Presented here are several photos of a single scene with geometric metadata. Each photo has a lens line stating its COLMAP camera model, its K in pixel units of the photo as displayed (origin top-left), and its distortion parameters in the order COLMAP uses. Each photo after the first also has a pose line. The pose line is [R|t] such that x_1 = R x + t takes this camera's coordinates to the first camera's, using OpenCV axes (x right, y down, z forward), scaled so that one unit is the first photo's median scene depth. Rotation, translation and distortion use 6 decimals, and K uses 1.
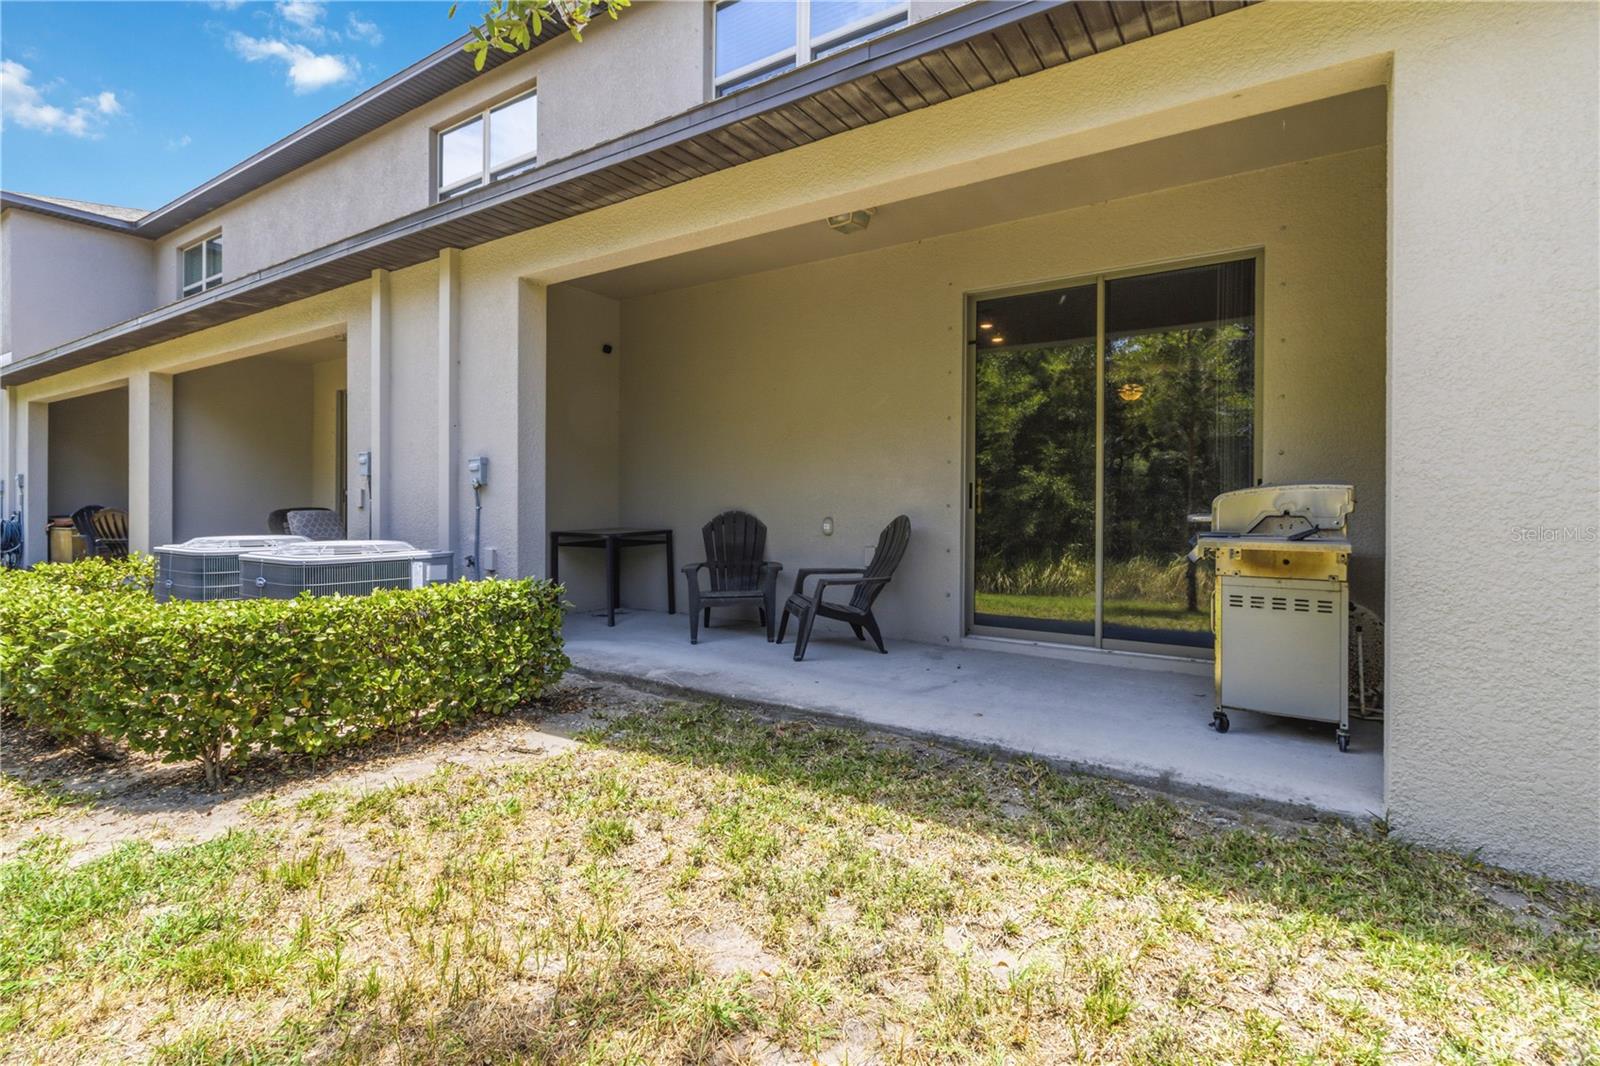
lens RADIAL K [[746.9, 0, 801.2], [0, 746.9, 514.4], [0, 0, 1]] dist [-0.000971, -0.000061]
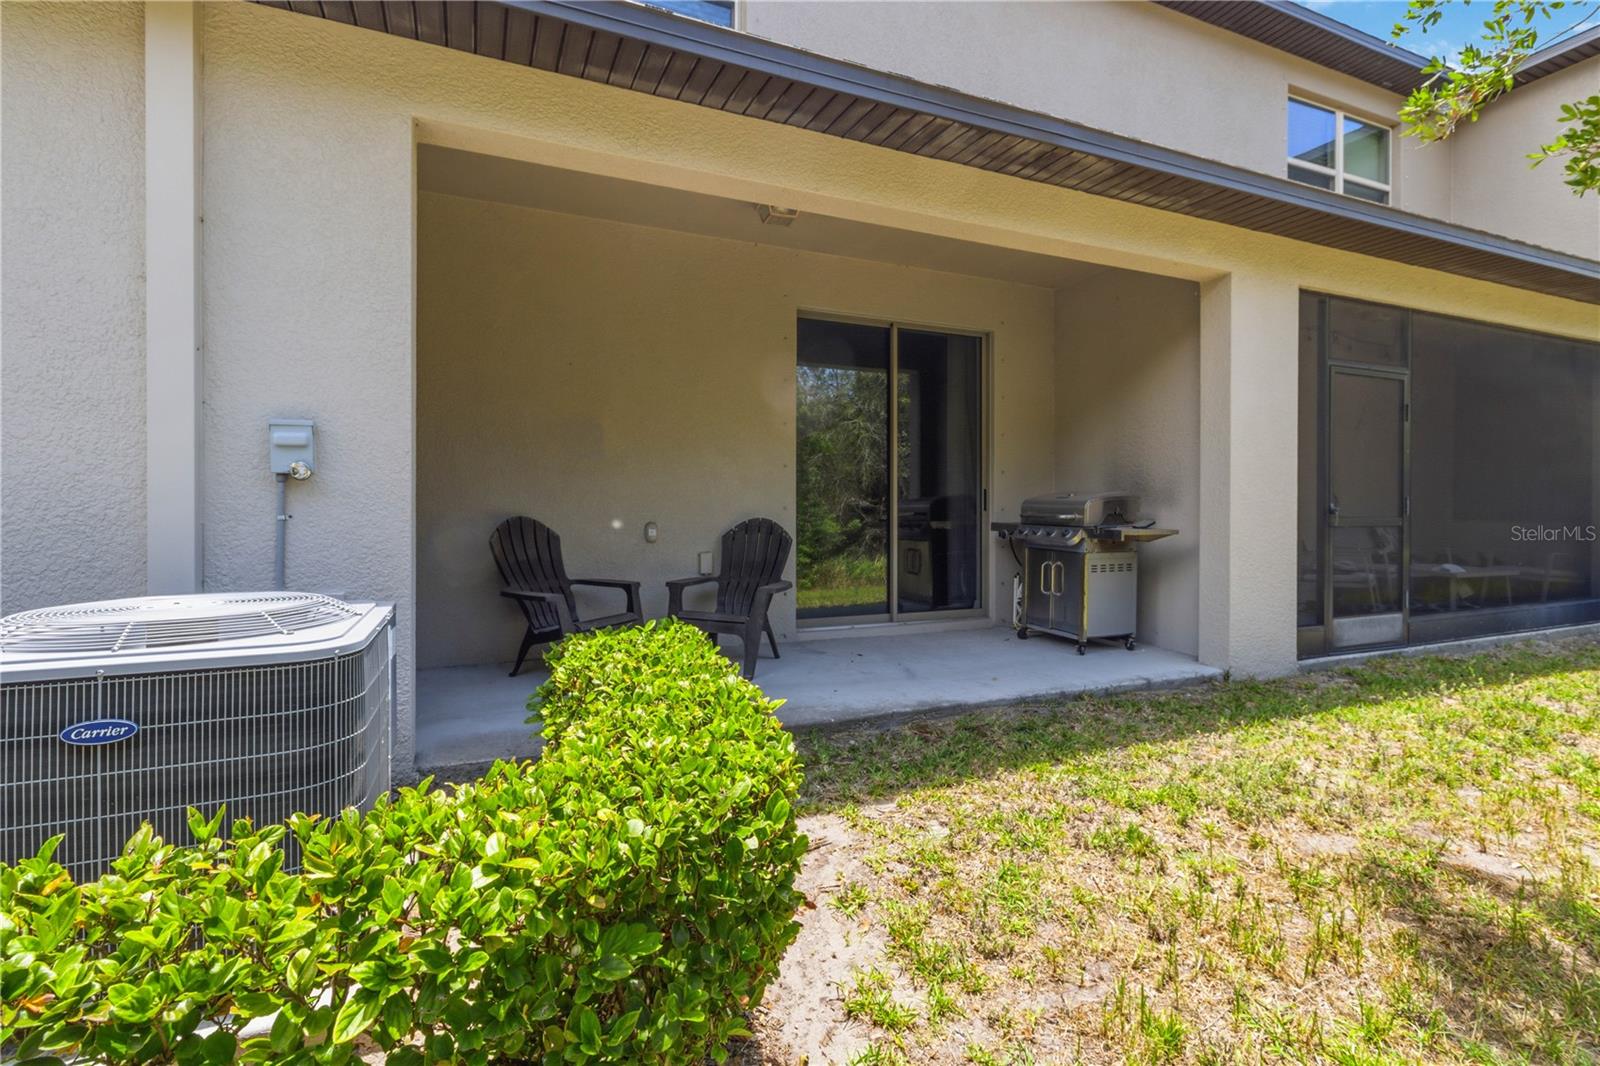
lens RADIAL K [[746.9, 0, 801.2], [0, 746.9, 514.4], [0, 0, 1]] dist [-0.000971, -0.000061]
pose [[0.542364, -0.012815, 0.840046, -0.833238], [0.011211, 0.999905, 0.008016, -0.013807], [-0.840069, 0.005070, 0.542456, 0.516103]]
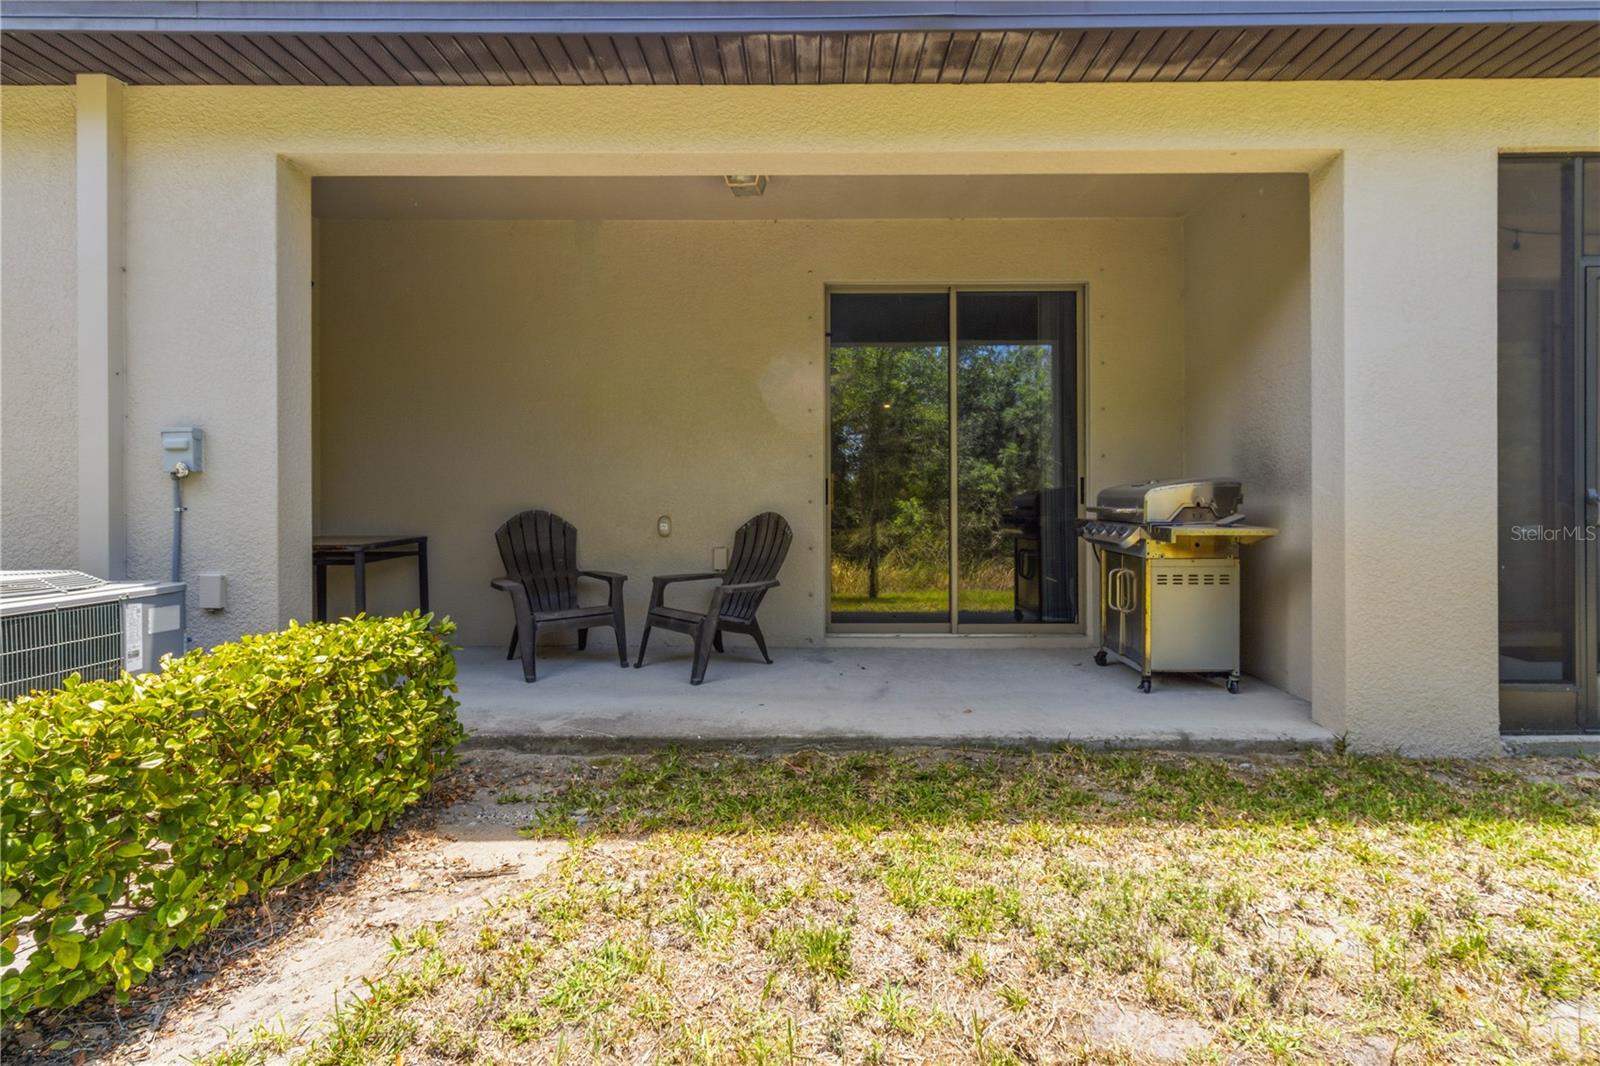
lens RADIAL K [[751.1, 0, 806.3], [0, 751.1, 507.7], [0, 0, 1]] dist [0.001239, -0.000385]
pose [[0.838202, -0.010266, 0.545263, -0.416808], [0.013843, 0.999901, -0.002454, -0.002006], [-0.545184, 0.009605, 0.838261, 0.240326]]
